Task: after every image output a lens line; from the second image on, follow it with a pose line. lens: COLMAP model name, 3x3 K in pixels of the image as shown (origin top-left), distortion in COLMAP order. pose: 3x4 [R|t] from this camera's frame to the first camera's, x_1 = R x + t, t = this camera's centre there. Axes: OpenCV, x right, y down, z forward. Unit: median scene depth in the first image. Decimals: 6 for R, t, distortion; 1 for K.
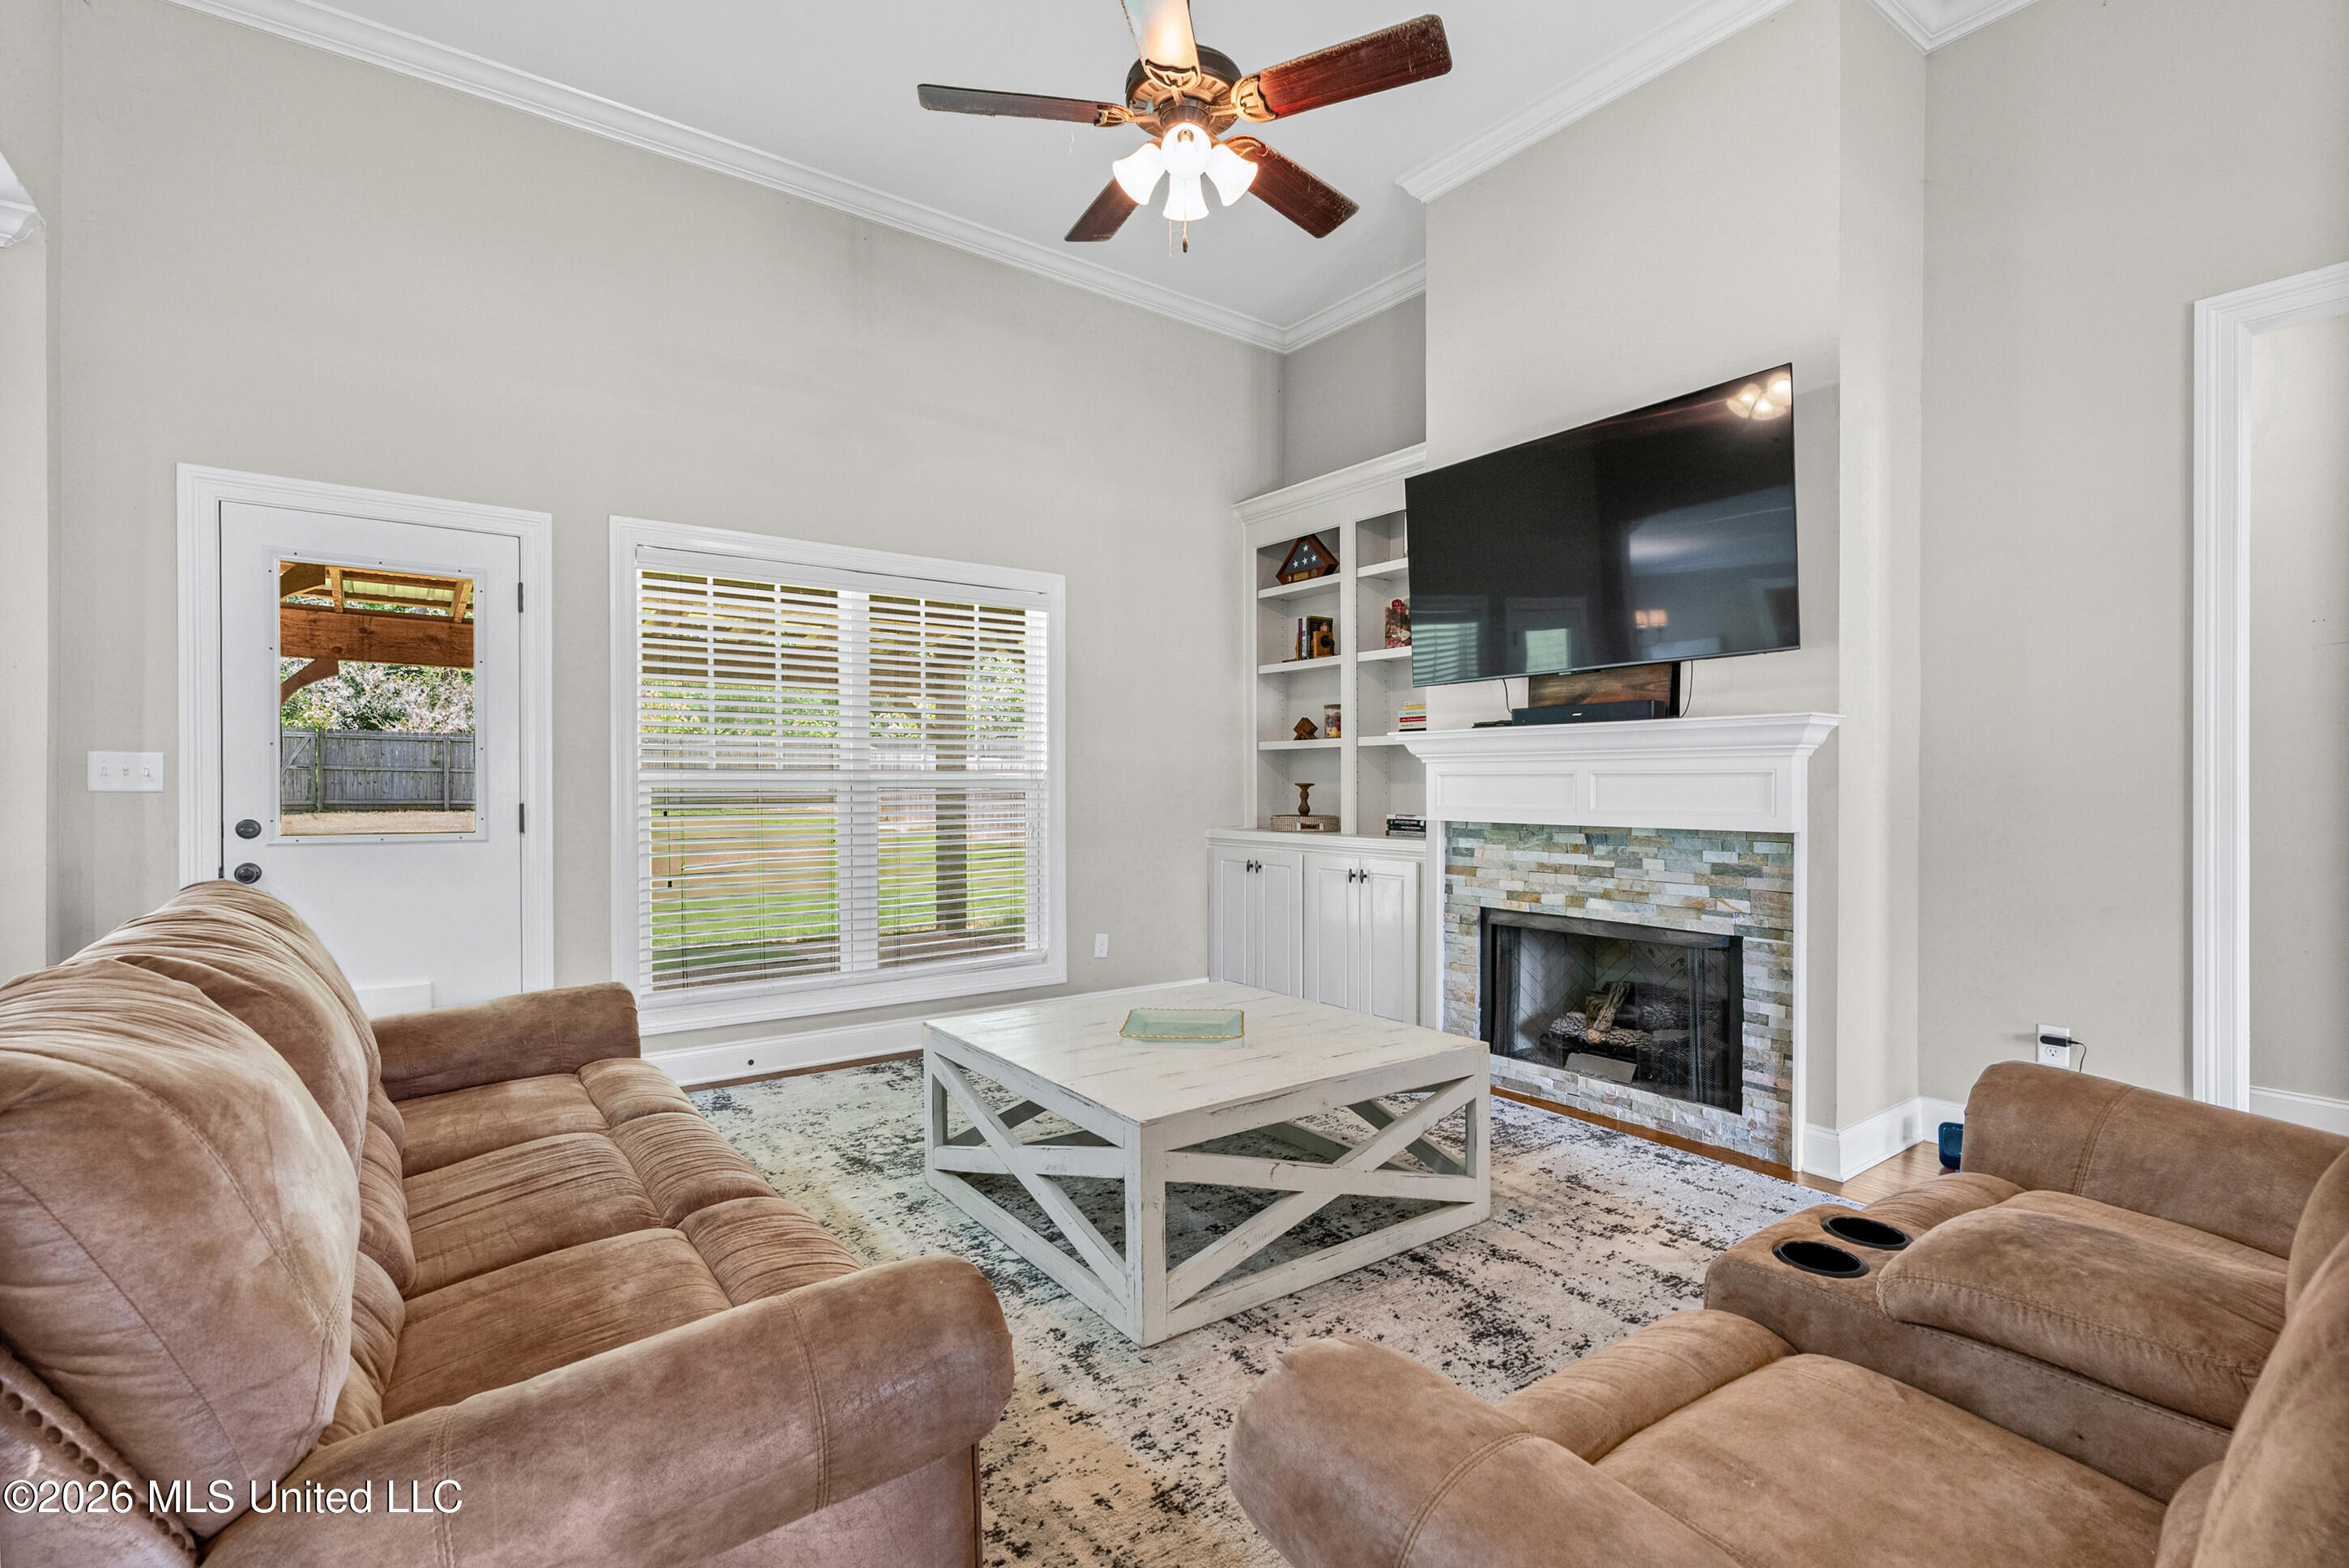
lens RADIAL K [[1080.4, 0, 1174.5], [0, 1080.4, 784.0], [0, 0, 1]] dist [0.001808, 0.000414]
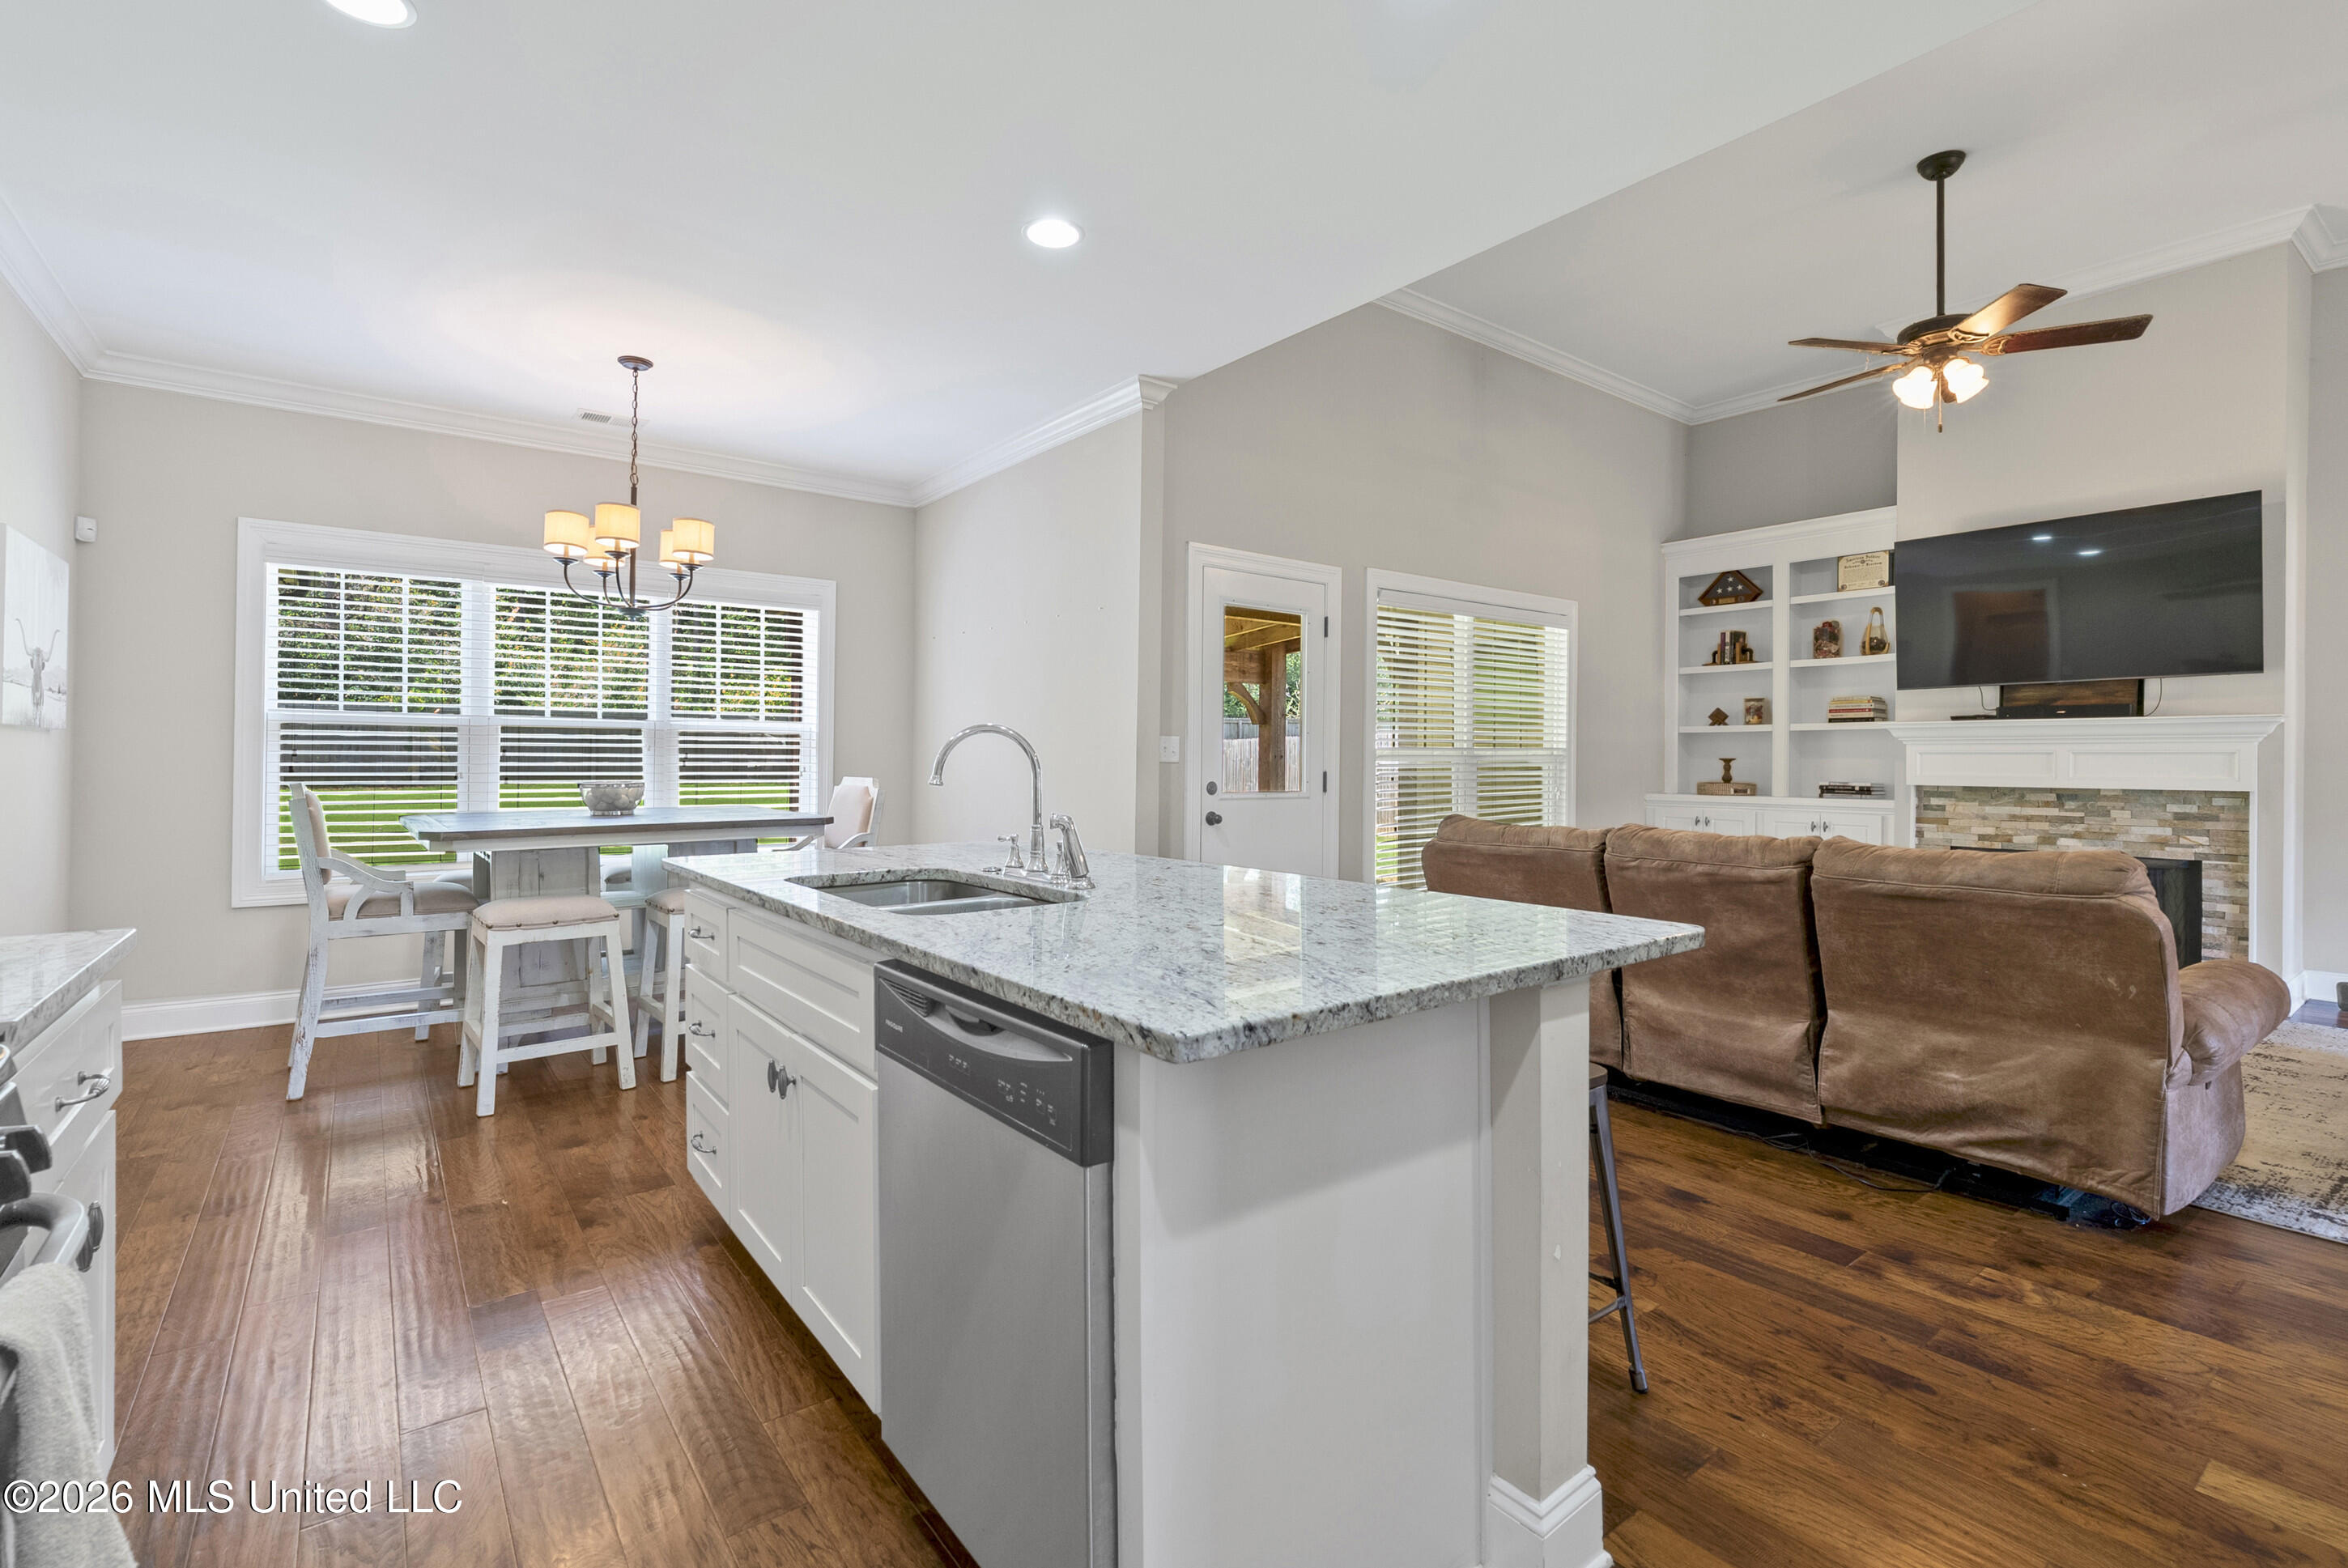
lens RADIAL K [[1088.2, 0, 1181.2], [0, 1088.2, 753.8], [0, 0, 1]] dist [0.010489, 0.000120]
pose [[0.999350, 0.002309, 0.035988, -0.845857], [-0.002178, 0.999991, -0.003678, 0.000263], [-0.035996, 0.003597, 0.999345, -0.428354]]
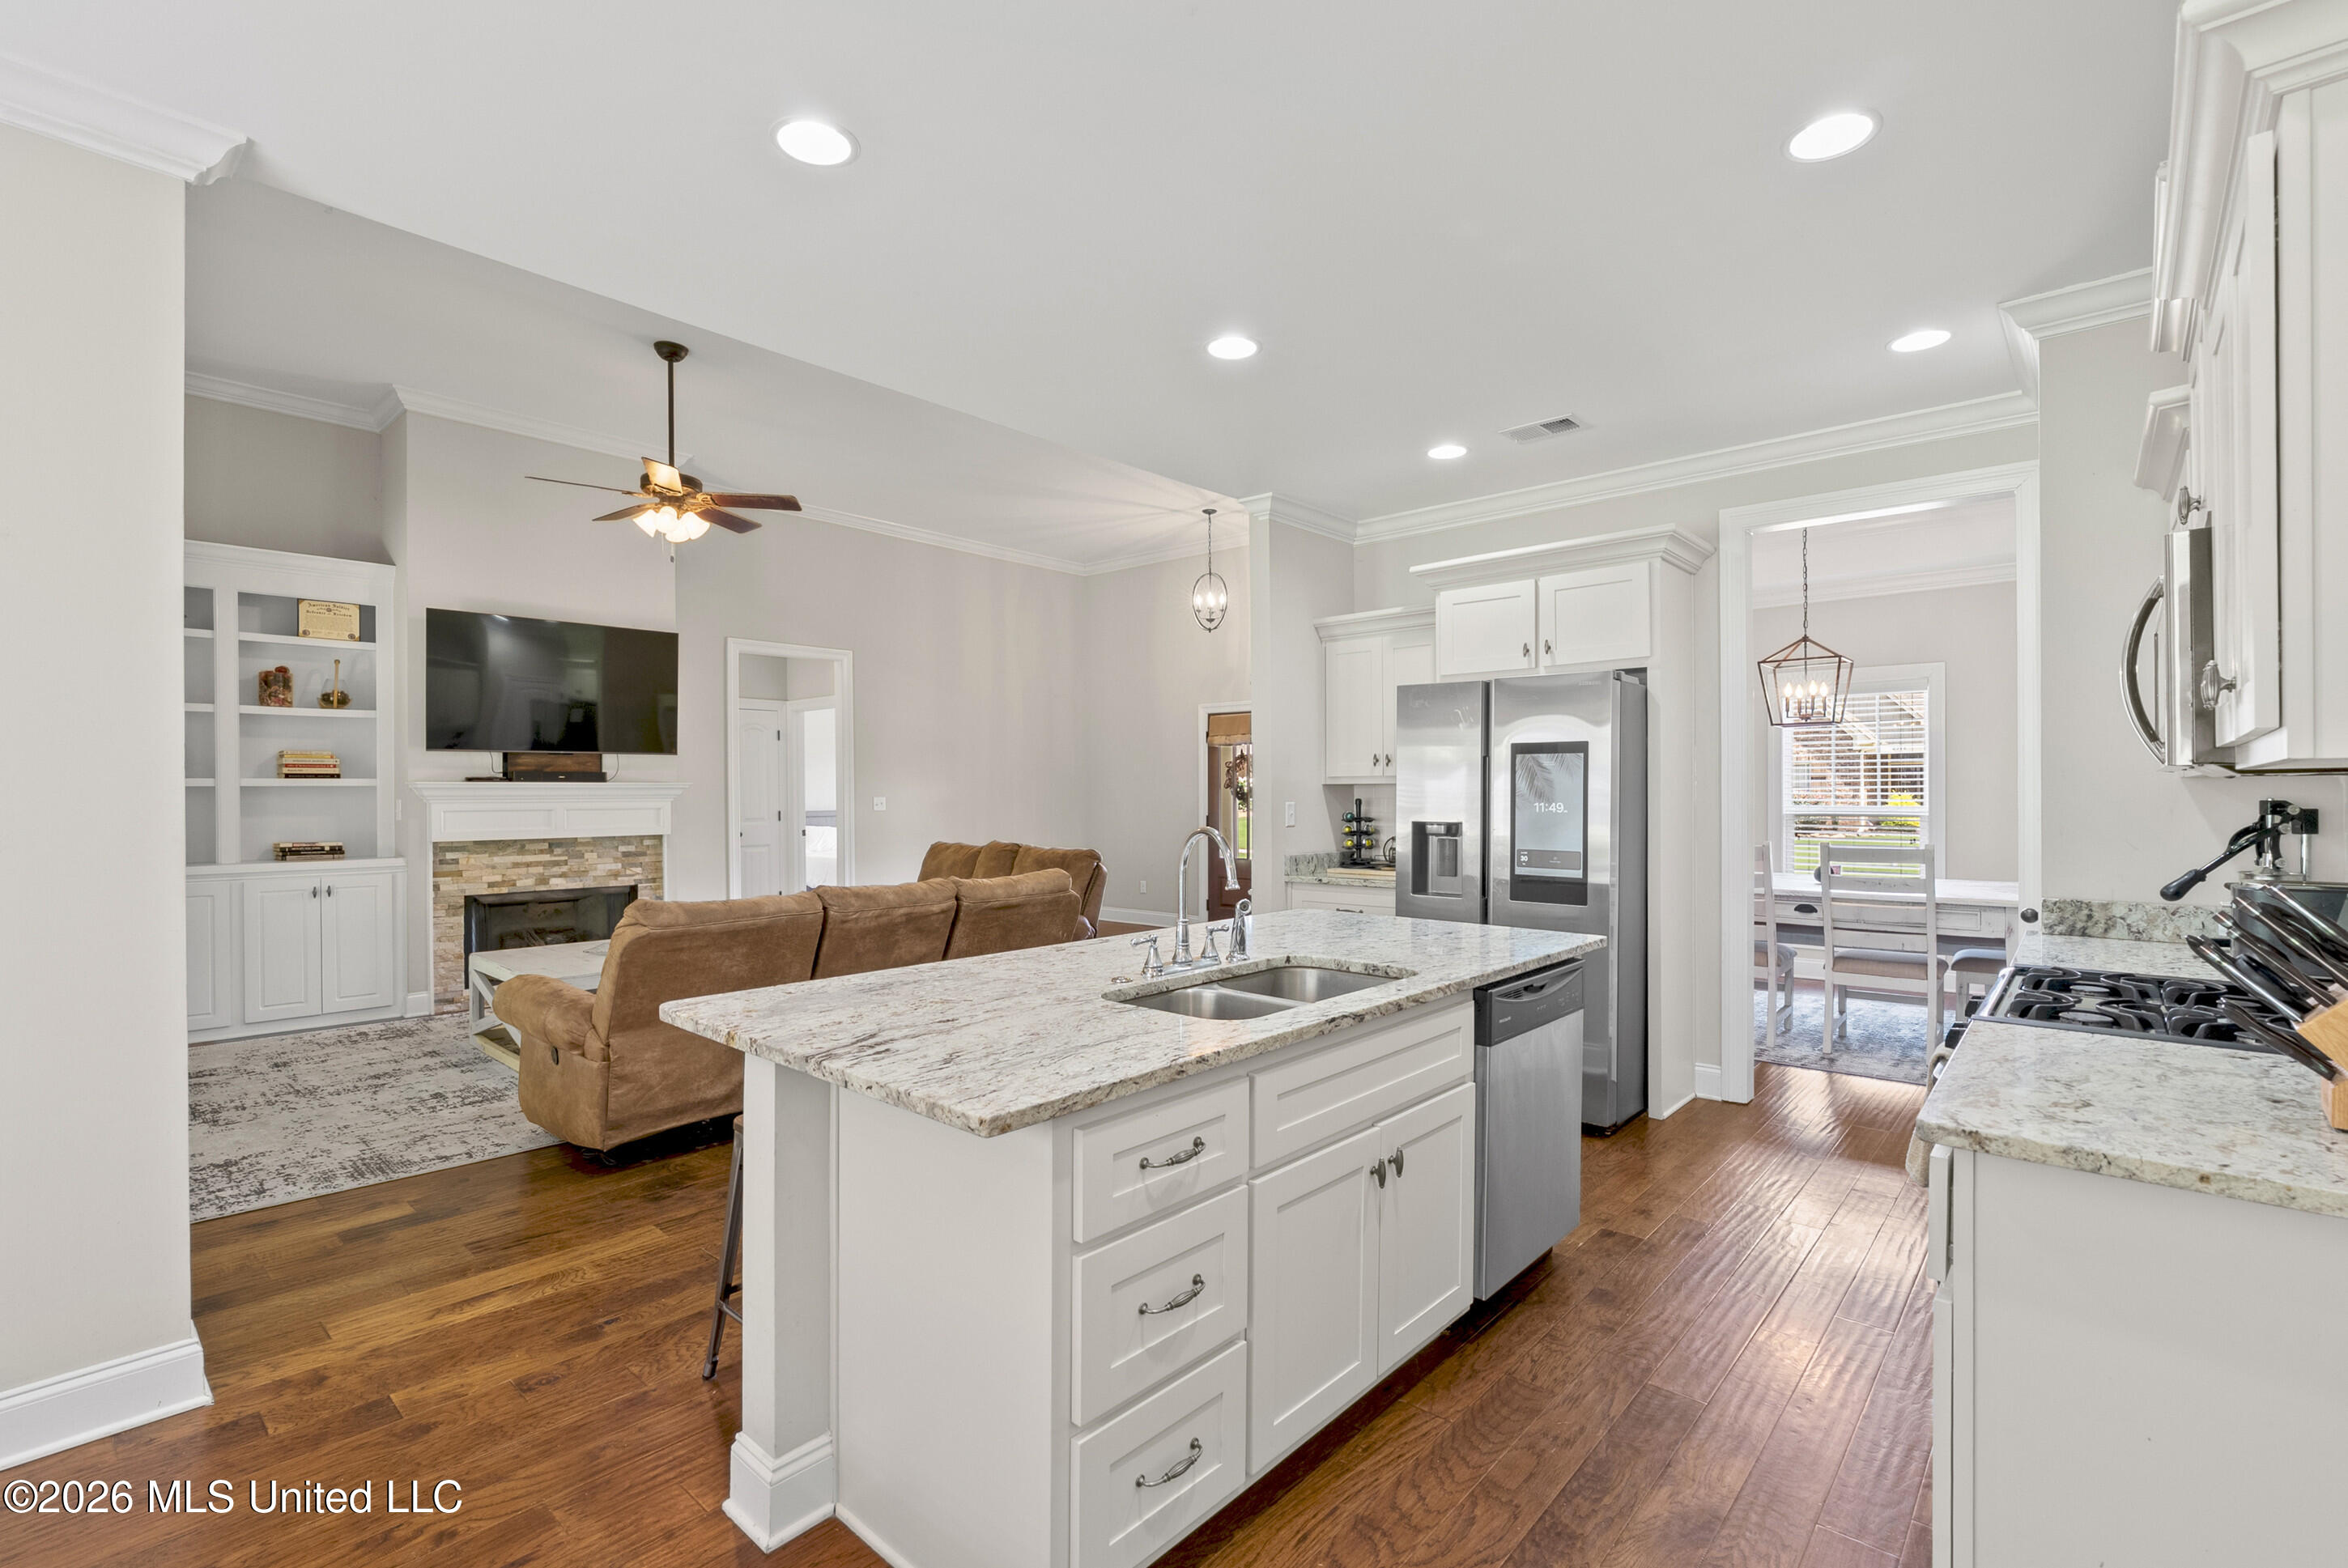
lens RADIAL K [[1065.2, 0, 1183.2], [0, 1065.2, 799.7], [0, 0, 1]] dist [-0.001259, -0.000232]
pose [[-0.220451, -0.010376, 0.975343, -1.563022], [0.001597, 0.999938, 0.010999, -0.042822], [-0.975397, 0.003982, -0.220421, 0.362271]]
